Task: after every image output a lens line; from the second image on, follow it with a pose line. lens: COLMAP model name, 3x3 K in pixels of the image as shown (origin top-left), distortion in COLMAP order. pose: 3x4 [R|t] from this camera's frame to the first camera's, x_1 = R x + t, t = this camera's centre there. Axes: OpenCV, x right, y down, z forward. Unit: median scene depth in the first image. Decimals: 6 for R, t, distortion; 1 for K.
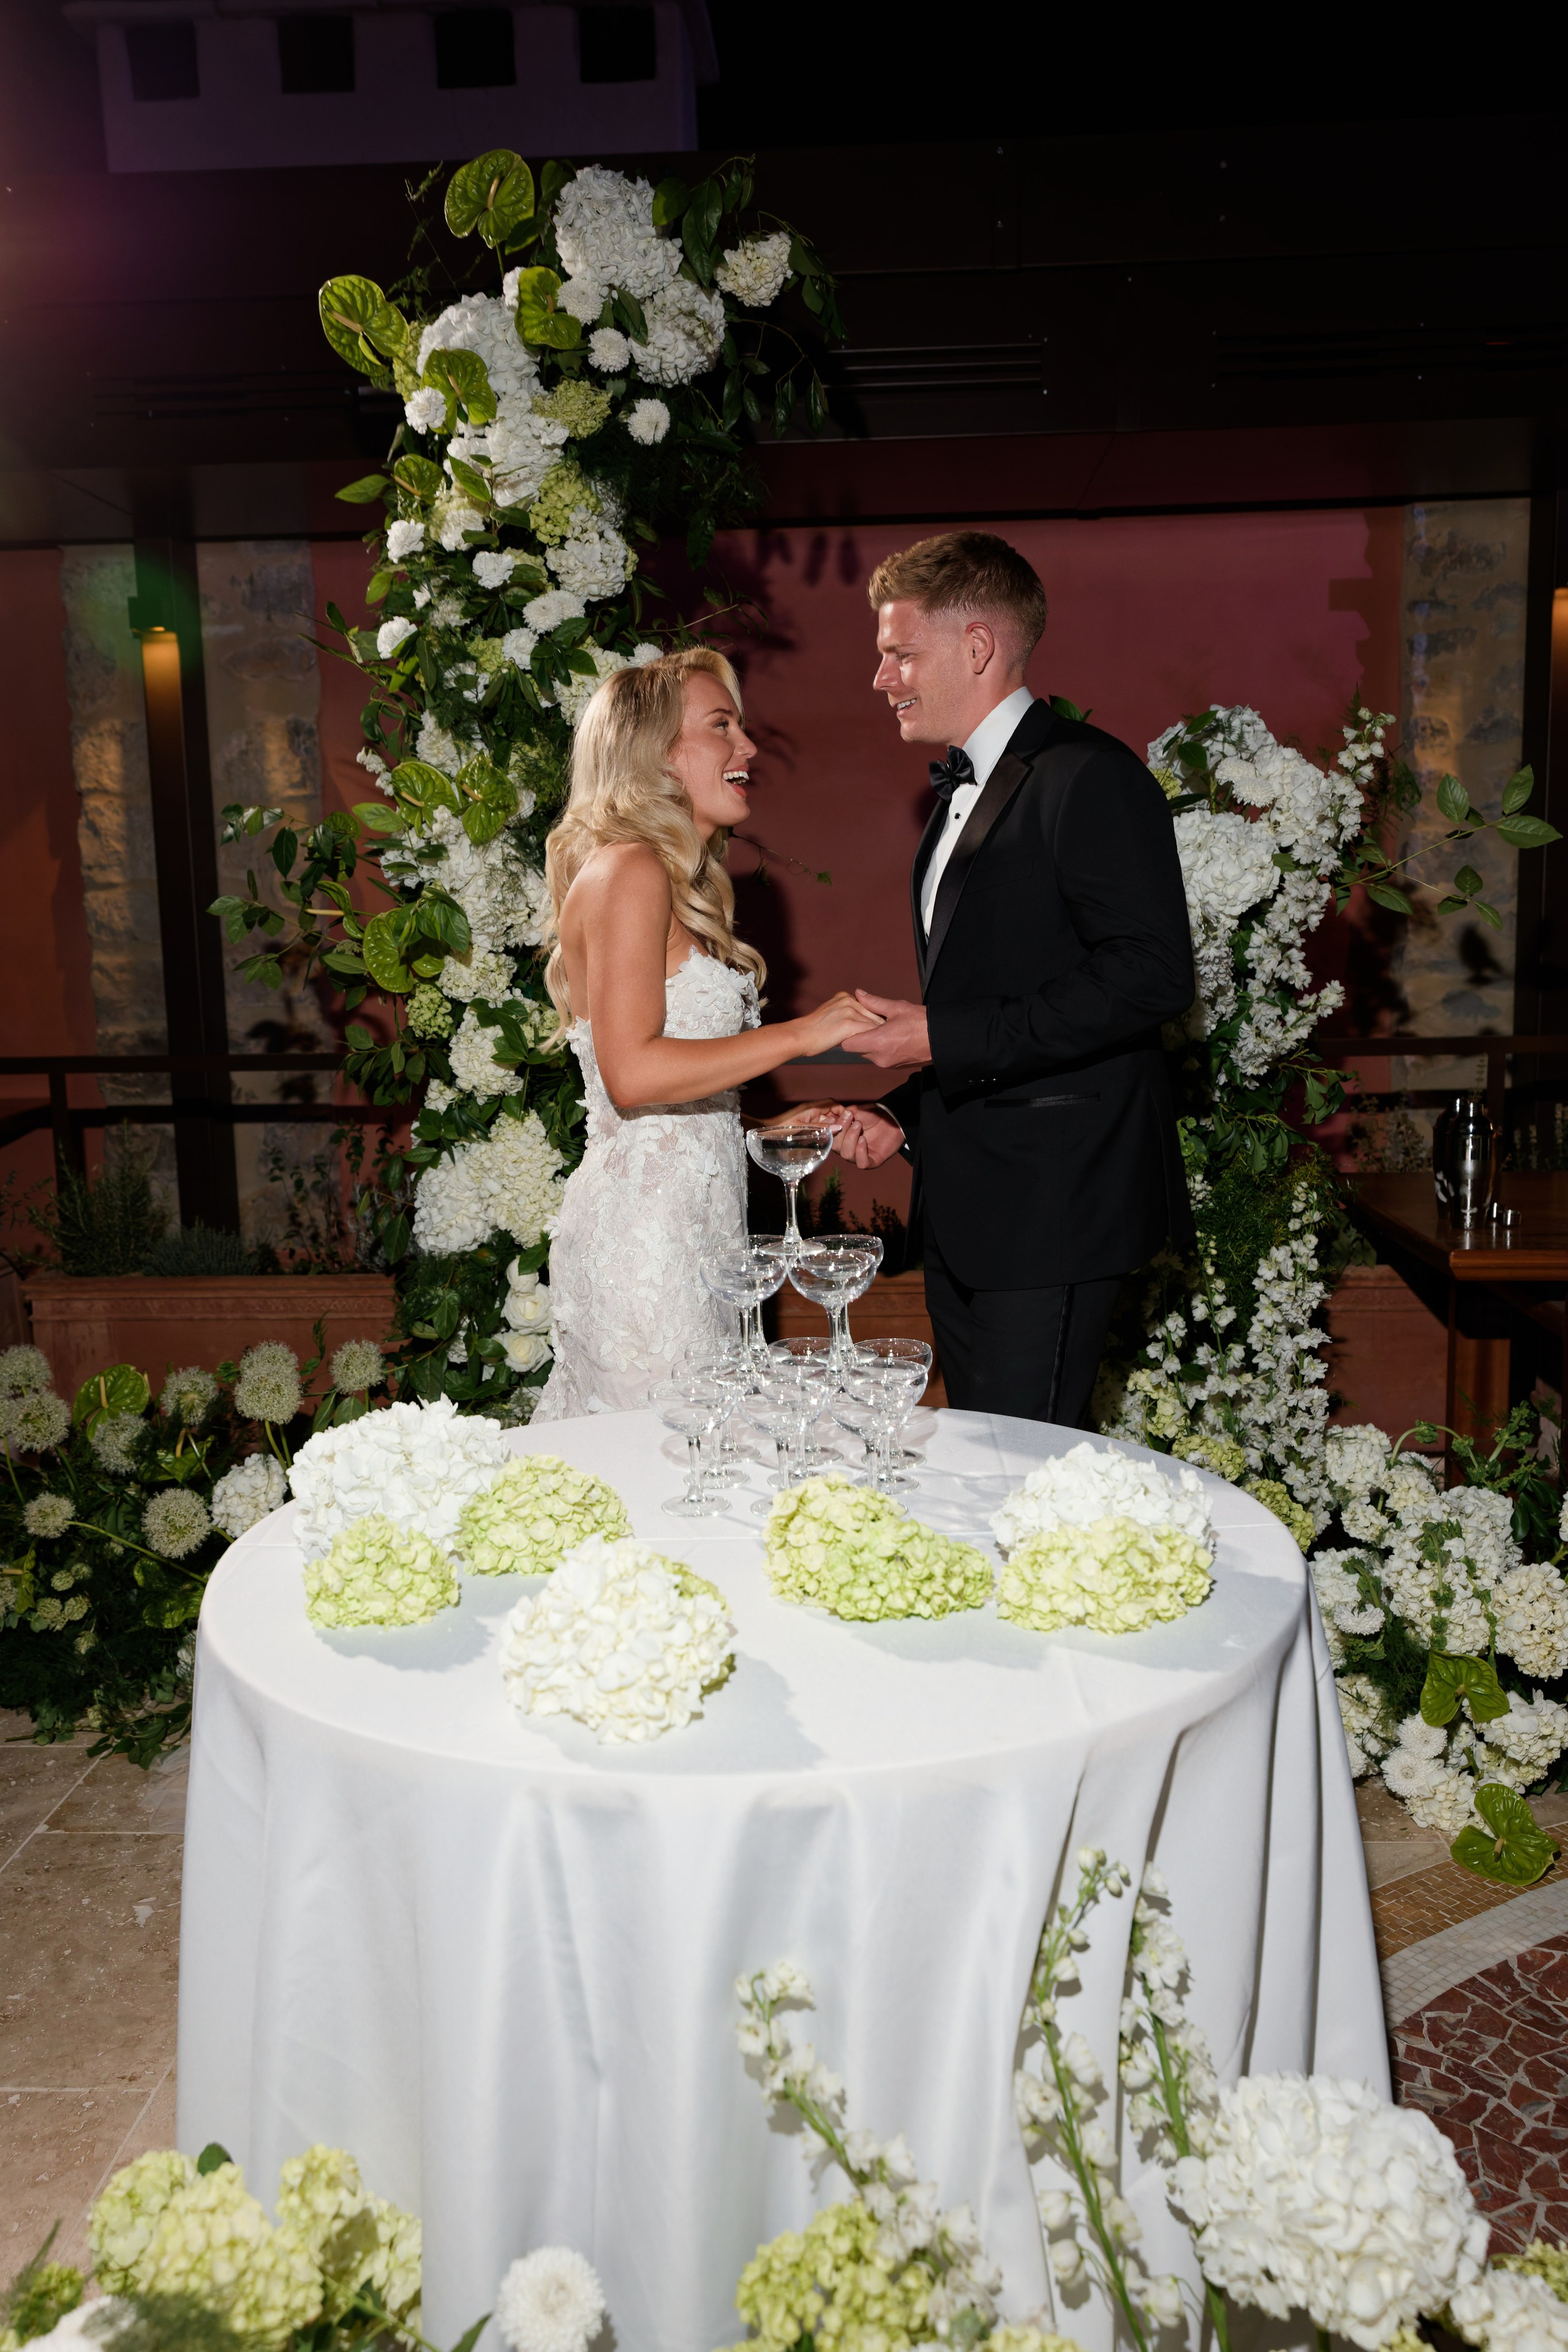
lens RADIAL K [[1950.0, 0, 771.2], [0, 1950.0, 1178.3], [0, 0, 1]] dist [0.011575, 0.007178]
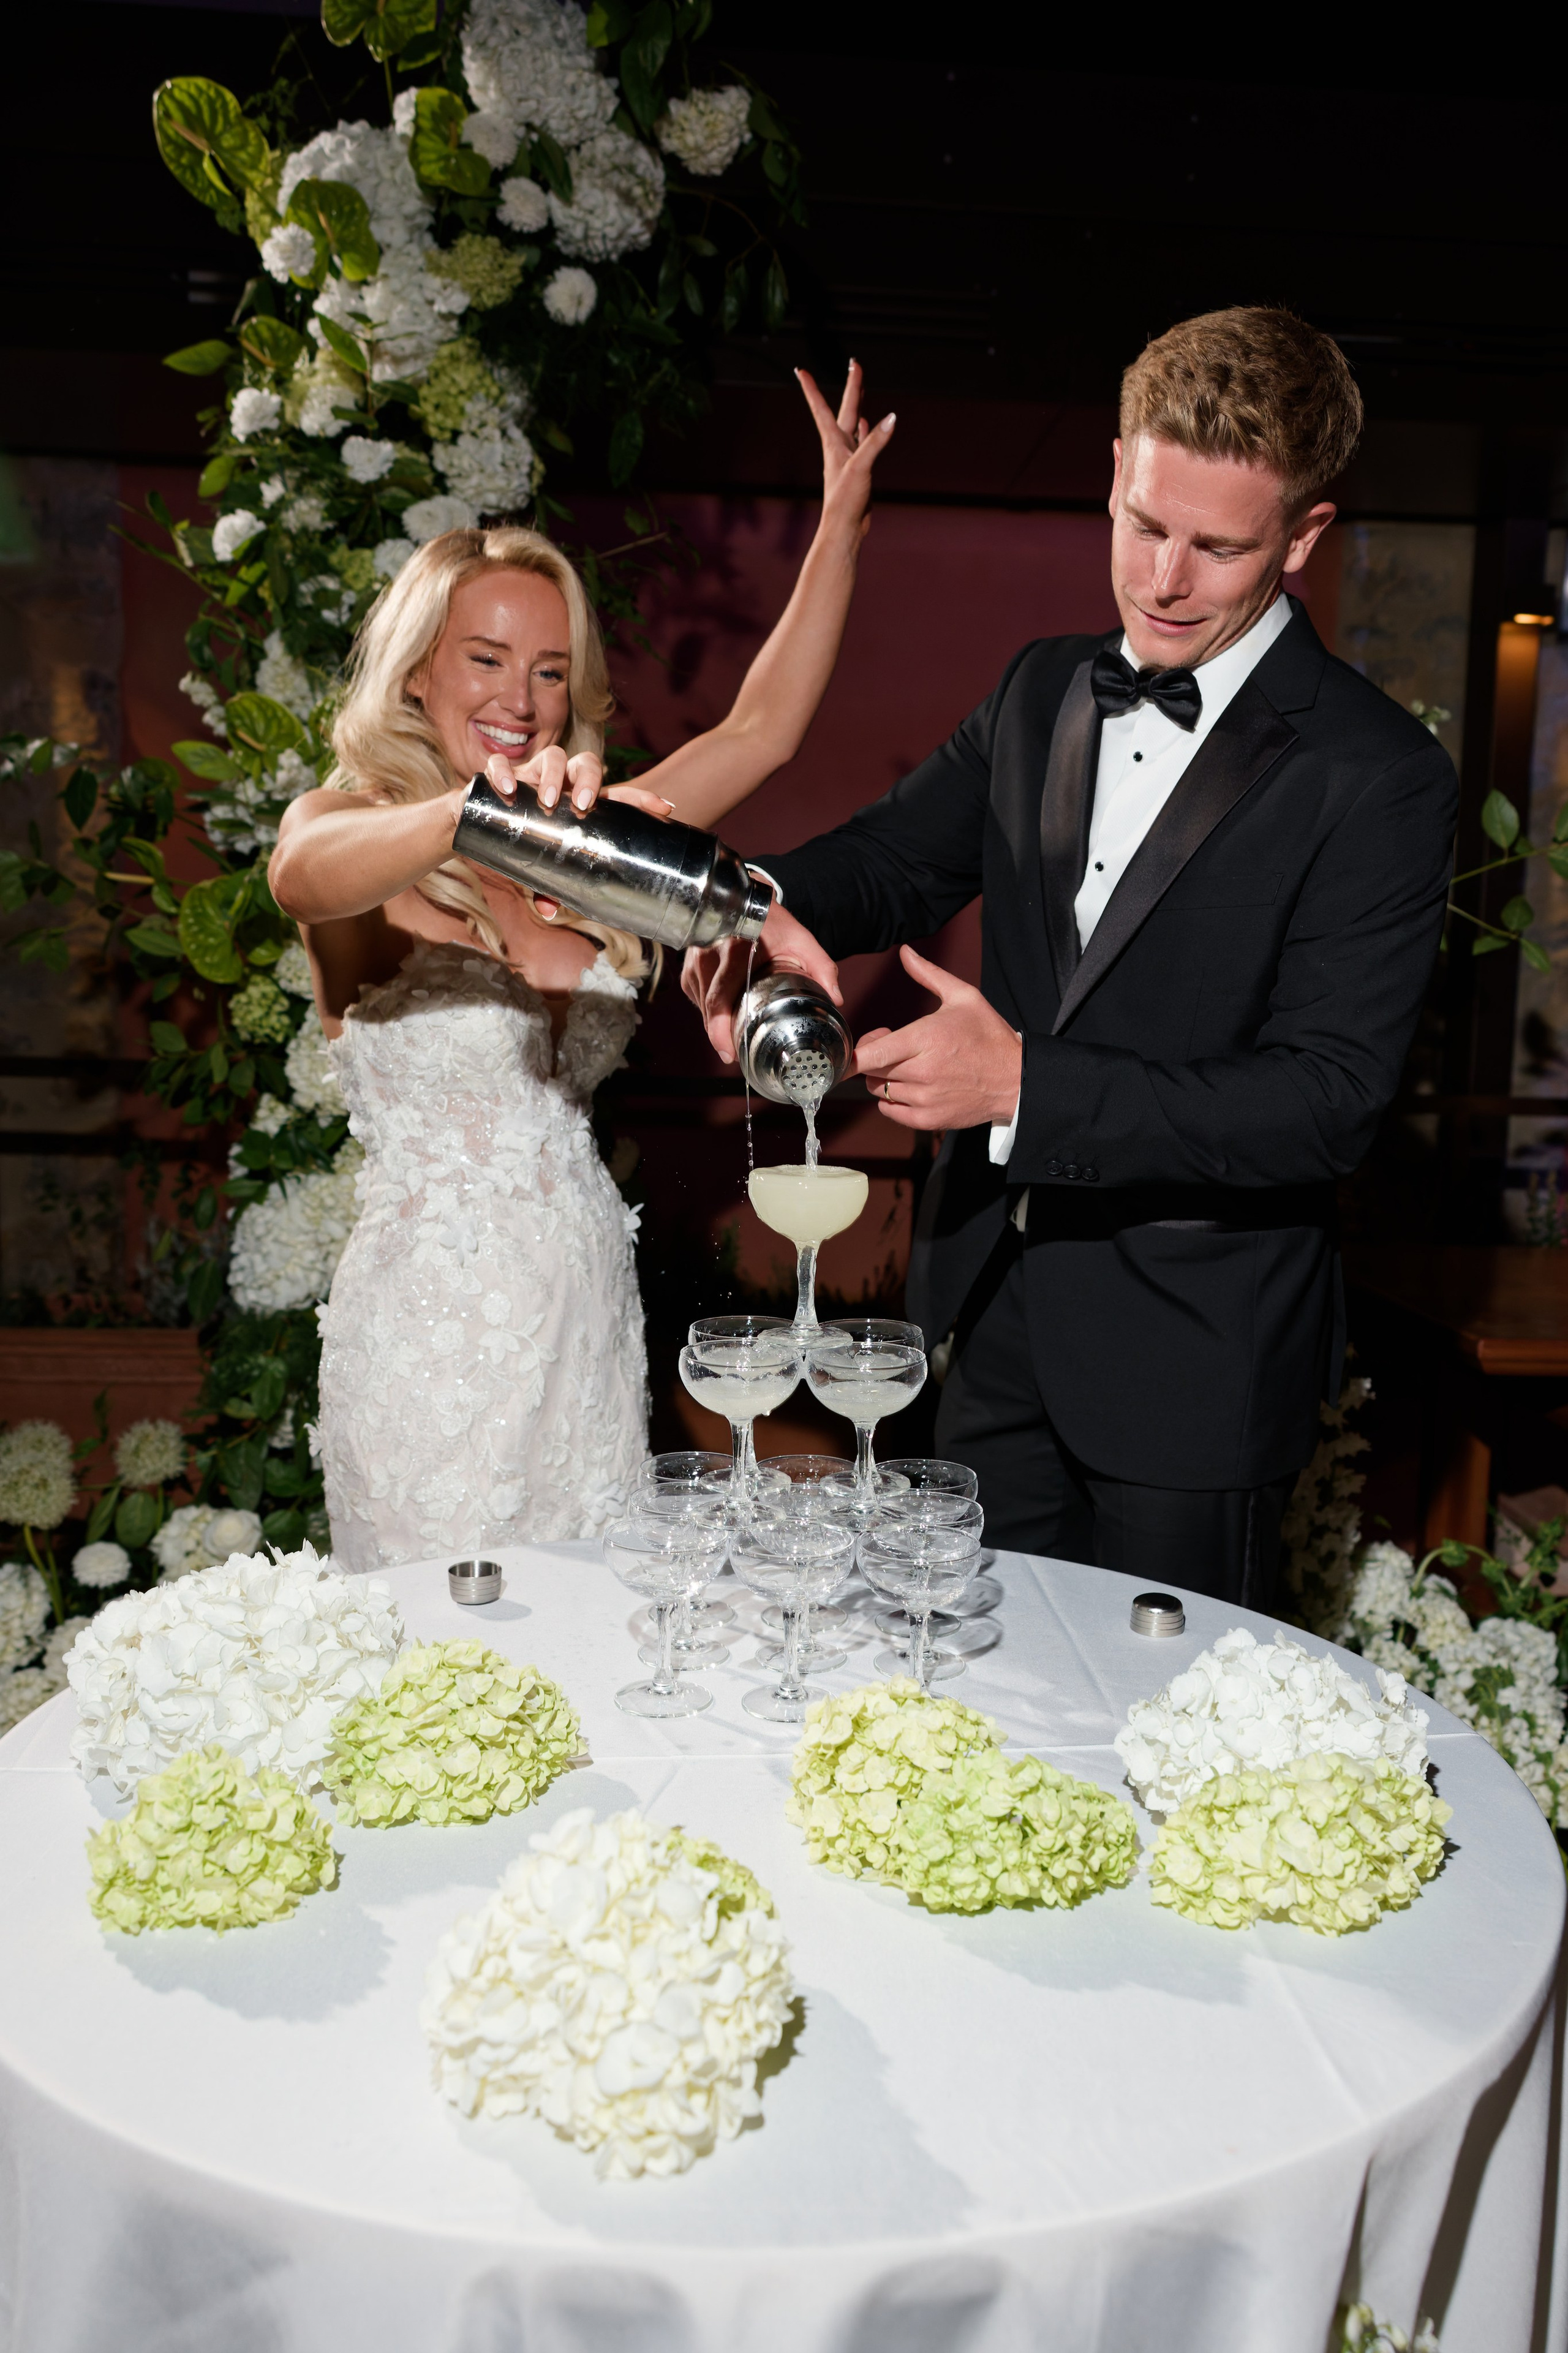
lens RADIAL K [[2017.5, 0, 867.4], [0, 2017.5, 1180.3], [0, 0, 1]] dist [0.010644, -0.000606]
pose [[0.989700, 0.034326, 0.138980, -0.045651], [-0.031327, 0.999228, -0.023706, -0.003586], [-0.139686, 0.019108, 0.990011, 0.160455]]
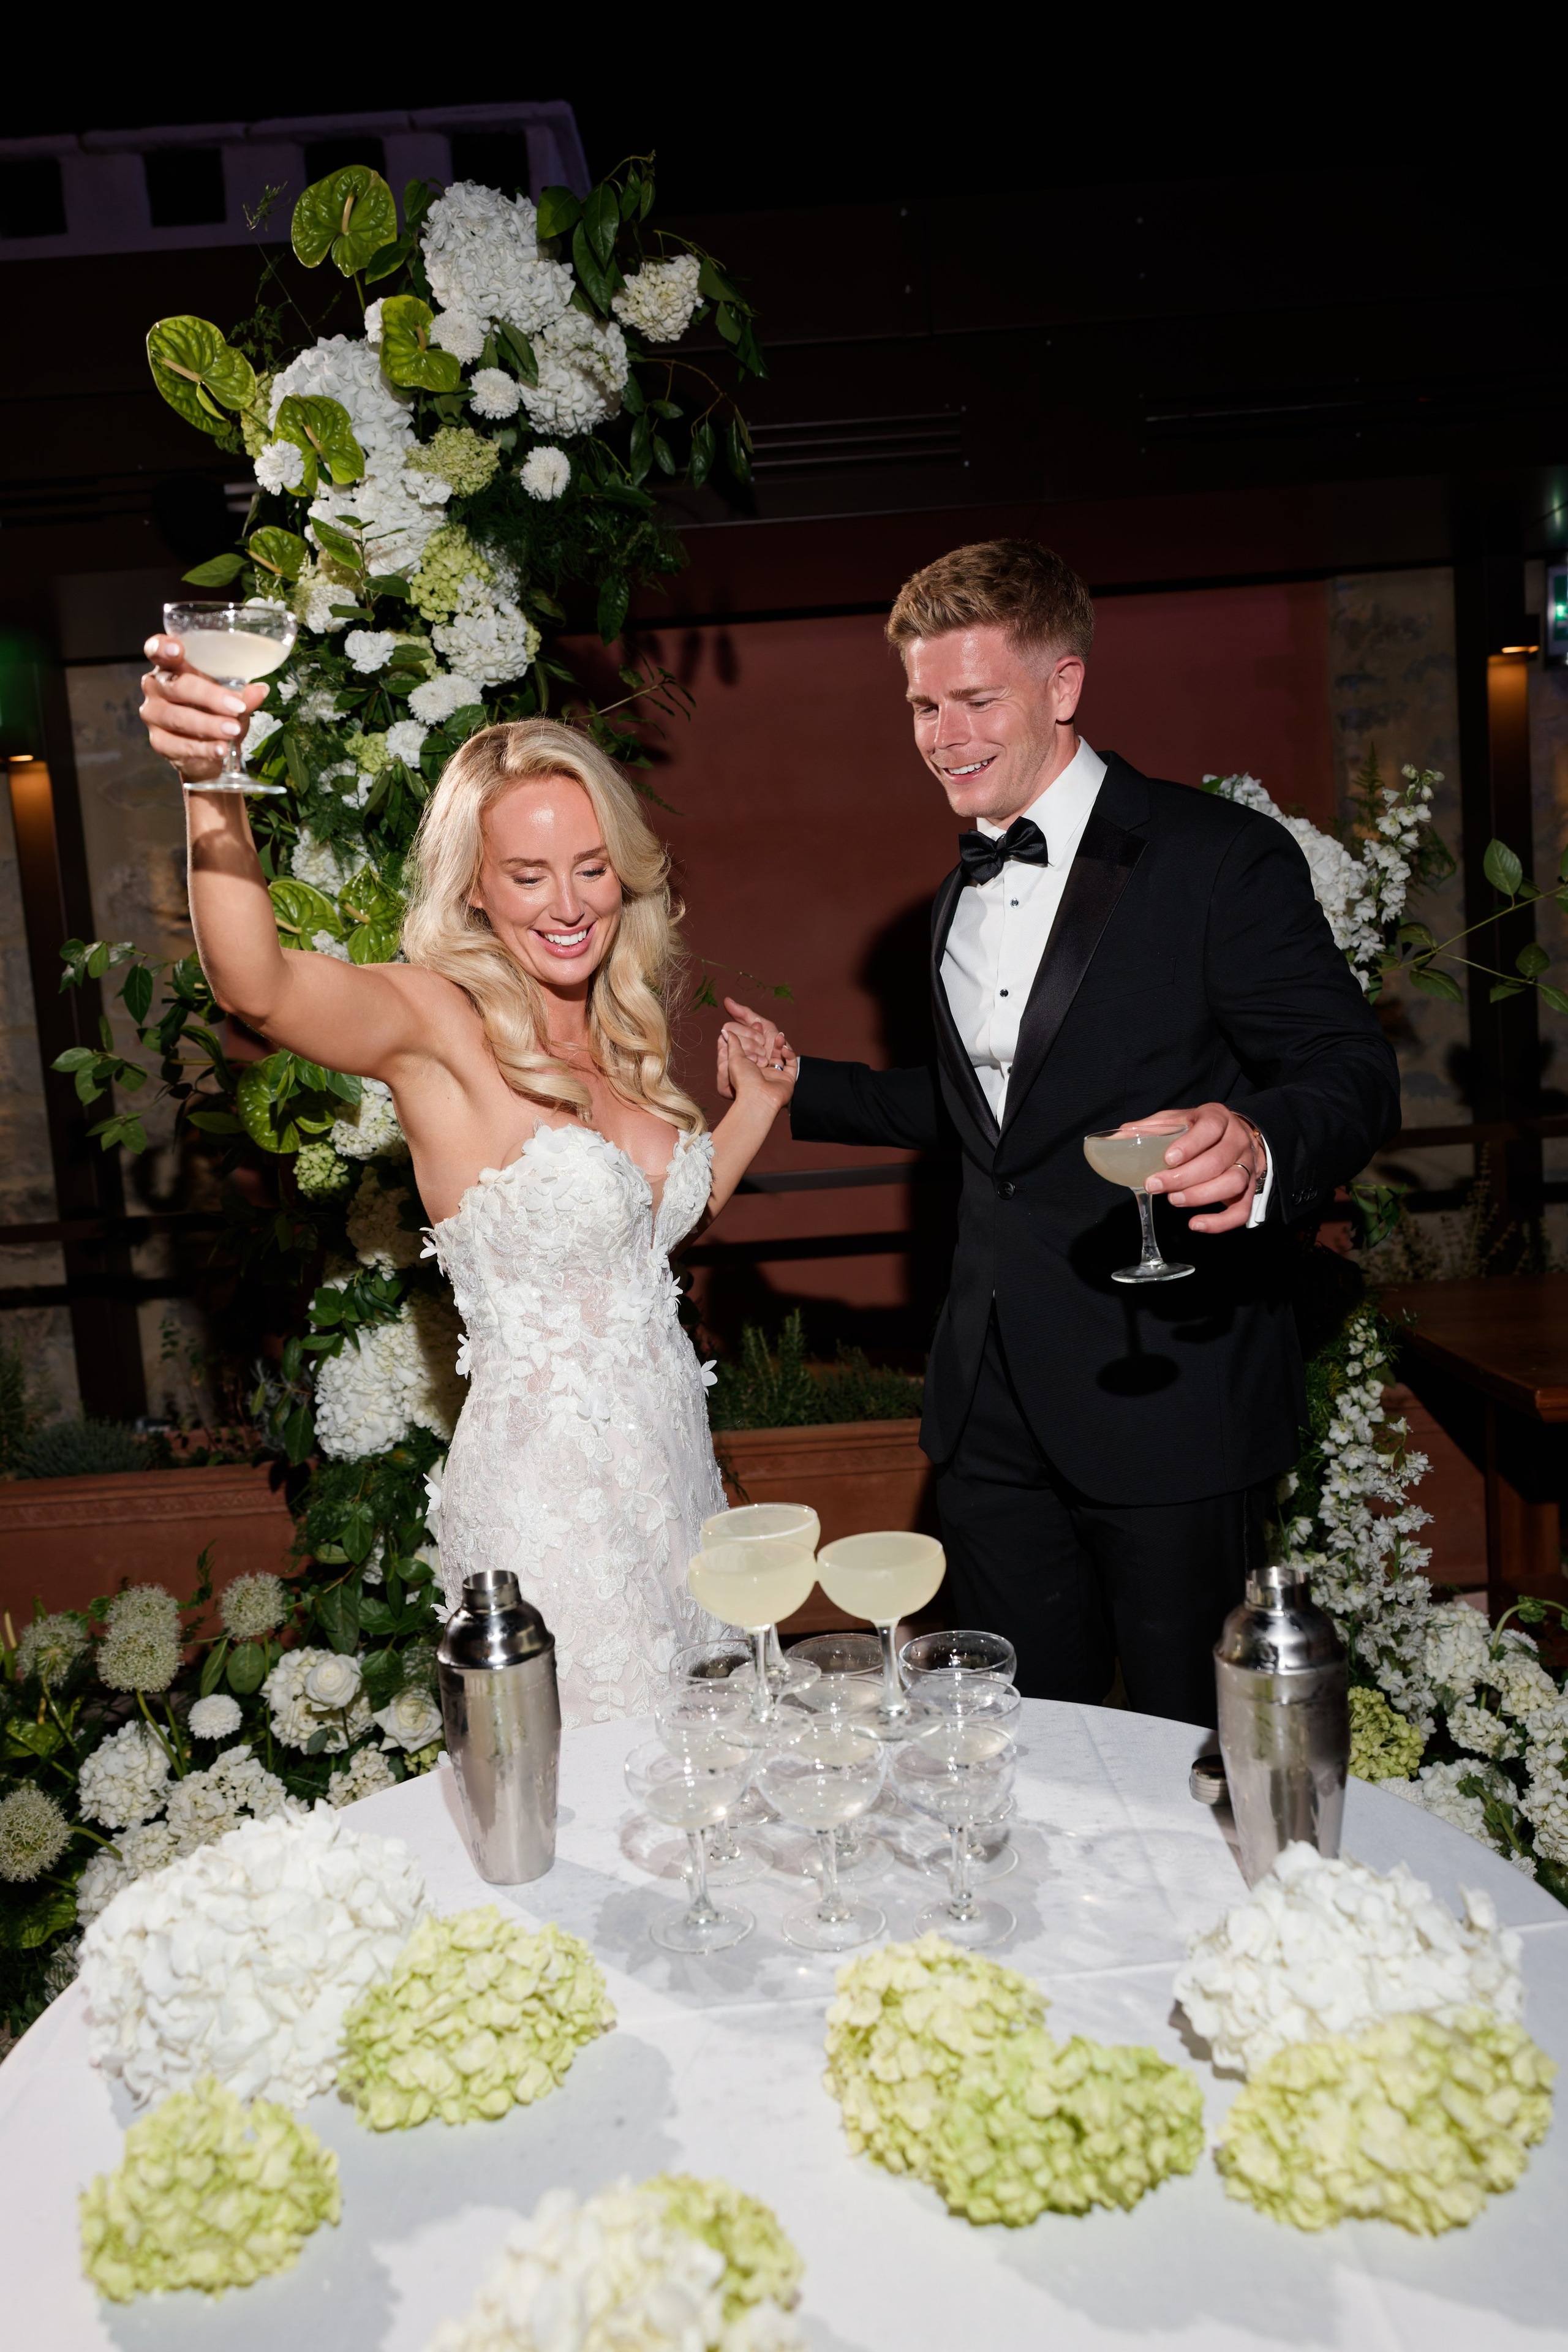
lens RADIAL K [[1835.6, 0, 789.2], [0, 1835.6, 1179.7], [0, 0, 1]] dist [0.004797, 0.011187]
pose [[0.996958, -0.055814, 0.054396, -0.017870], [0.058219, 0.997348, -0.043672, -0.039356], [-0.051814, 0.046706, 0.997564, 0.213392]]
